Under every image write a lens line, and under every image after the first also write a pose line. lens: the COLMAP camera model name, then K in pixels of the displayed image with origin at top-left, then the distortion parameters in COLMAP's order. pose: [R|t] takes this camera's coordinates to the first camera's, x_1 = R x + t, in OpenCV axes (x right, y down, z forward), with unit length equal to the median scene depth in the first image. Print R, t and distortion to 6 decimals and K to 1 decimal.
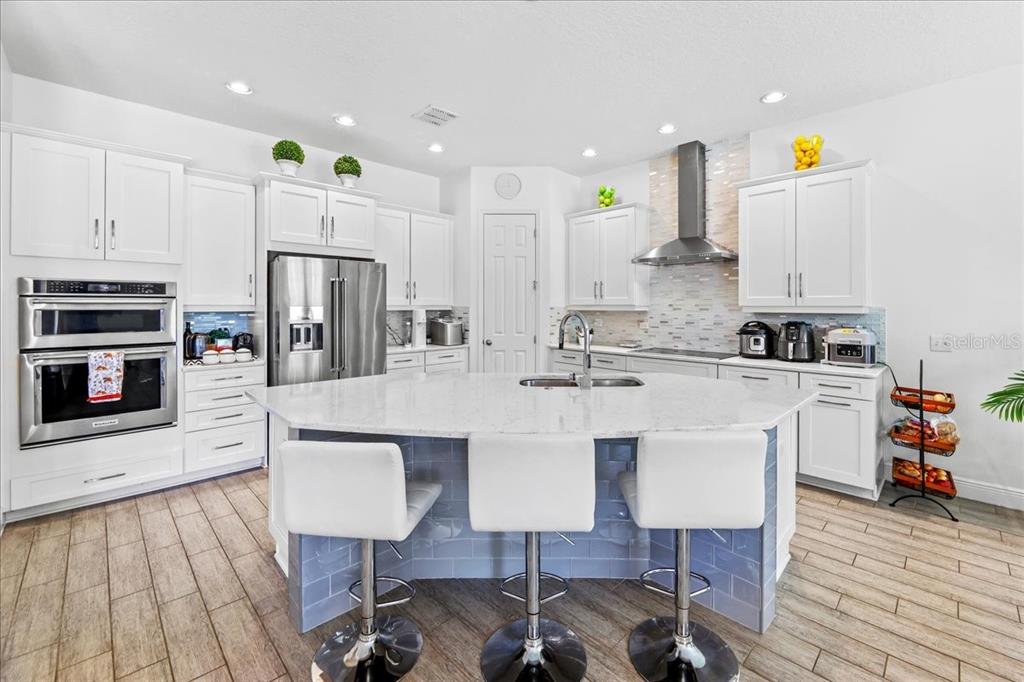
lens RADIAL K [[430.5, 0, 534.7], [0, 430.5, 307.1], [0, 0, 1]] dist [0.001190, -0.000431]
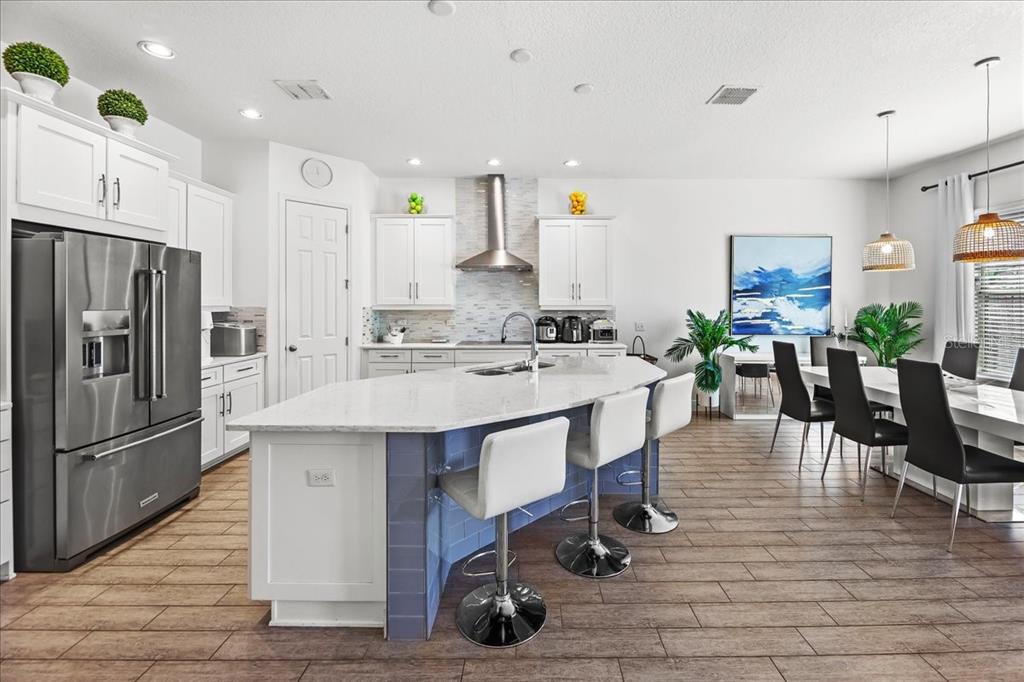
lens RADIAL K [[430.5, 0, 534.7], [0, 430.5, 307.1], [0, 0, 1]] dist [0.001190, -0.000431]
pose [[0.703553, -0.008414, 0.710593, -0.462629], [0.003435, 0.999958, 0.008439, -0.008360], [-0.710635, -0.003496, 0.703553, 0.045829]]
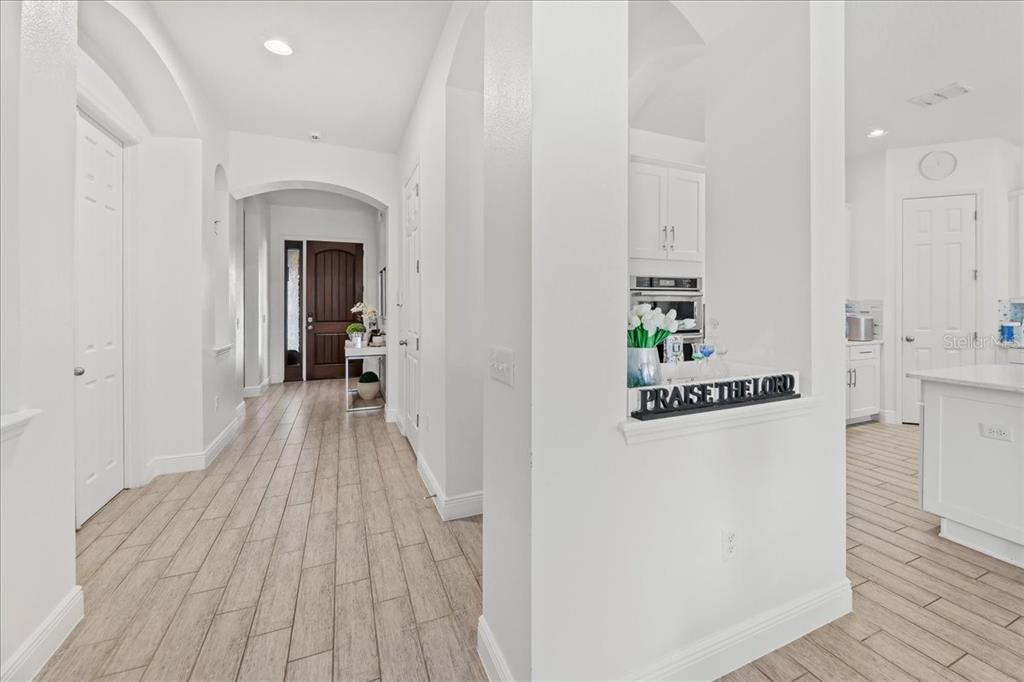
lens RADIAL K [[430.5, 0, 534.7], [0, 430.5, 307.1], [0, 0, 1]] dist [0.001190, -0.000431]
pose [[0.934023, -0.003729, -0.357194, -0.636021], [0.003592, 0.999993, -0.001048, 0.015681], [0.357195, -0.000304, 0.934030, -0.172391]]
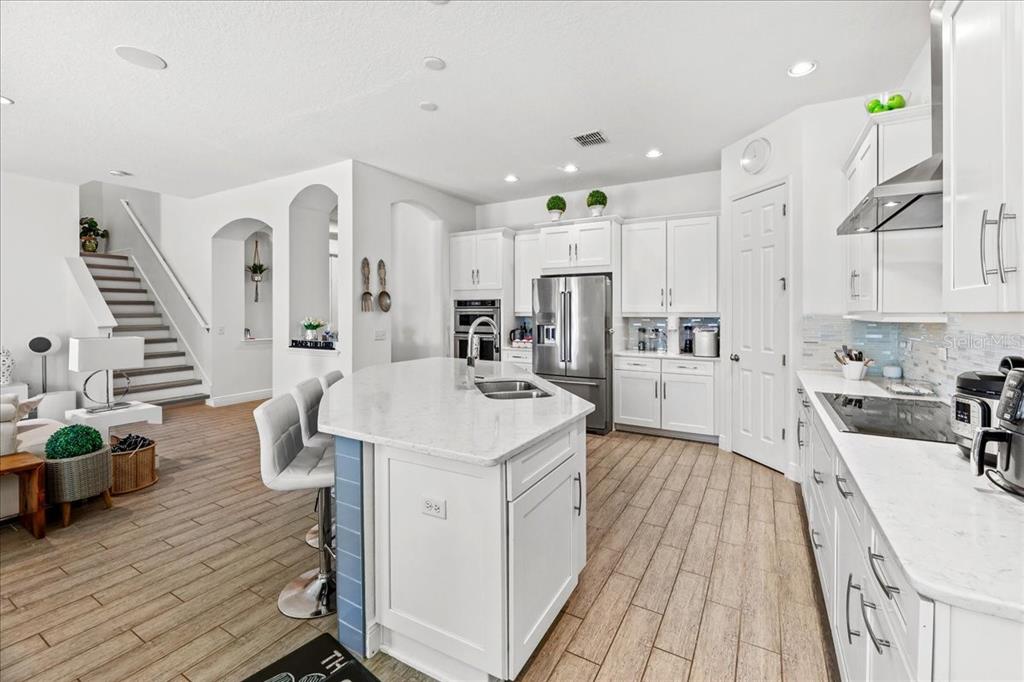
lens RADIAL K [[410.0, 0, 531.5], [0, 410.0, 333.8], [0, 0, 1]] dist [0.000078, -0.000201]
pose [[0.280789, 0.051715, -0.958375, 0.644282], [-0.005085, 0.998613, 0.052397, -0.003220], [0.959756, -0.009839, 0.280662, 0.491467]]
